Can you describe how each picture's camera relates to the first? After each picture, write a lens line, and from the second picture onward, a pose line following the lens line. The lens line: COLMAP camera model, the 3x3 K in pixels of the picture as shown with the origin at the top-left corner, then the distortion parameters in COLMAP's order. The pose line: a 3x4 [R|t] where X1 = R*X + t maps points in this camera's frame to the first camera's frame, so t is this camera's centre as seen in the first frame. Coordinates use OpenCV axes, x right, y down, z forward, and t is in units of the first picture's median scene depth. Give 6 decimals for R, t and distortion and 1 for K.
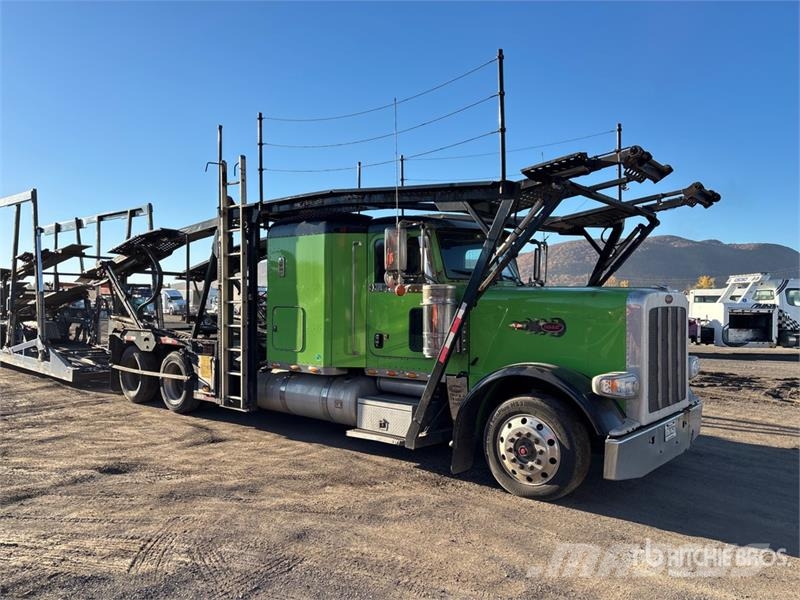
lens RADIAL K [[597.8, 0, 392.3], [0, 597.8, 302.8], [0, 0, 1]] dist [0.048312, -0.044969]
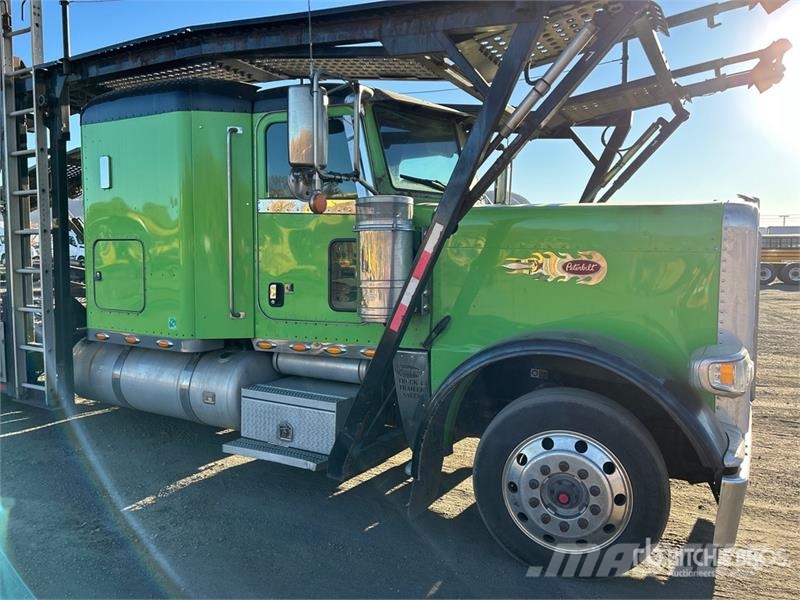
lens RADIAL K [[597.8, 0, 392.3], [0, 597.8, 286.4], [0, 0, 1]] dist [0.048312, -0.044969]
pose [[0.982888, -0.011408, 0.183850, -0.016732], [0.000079, 0.998106, 0.061511, 0.017180], [-0.184203, -0.060444, 0.981028, 0.350086]]
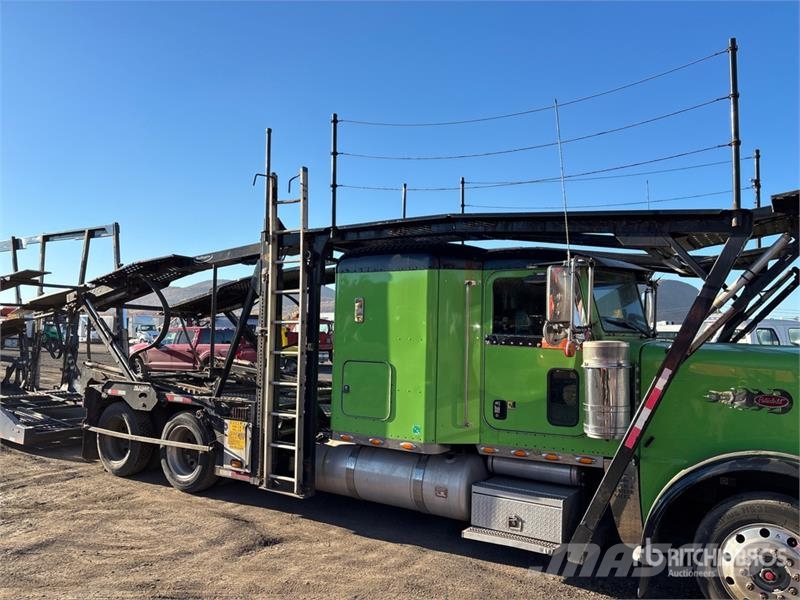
lens RADIAL K [[597.8, 0, 397.3], [0, 597.8, 299.7], [0, 0, 1]] dist [0.048312, -0.044969]
pose [[0.991032, 0.016832, 0.132558, -0.238570], [-0.009990, 0.998591, -0.052115, -0.033273], [-0.133249, 0.050323, 0.989804, 0.223499]]
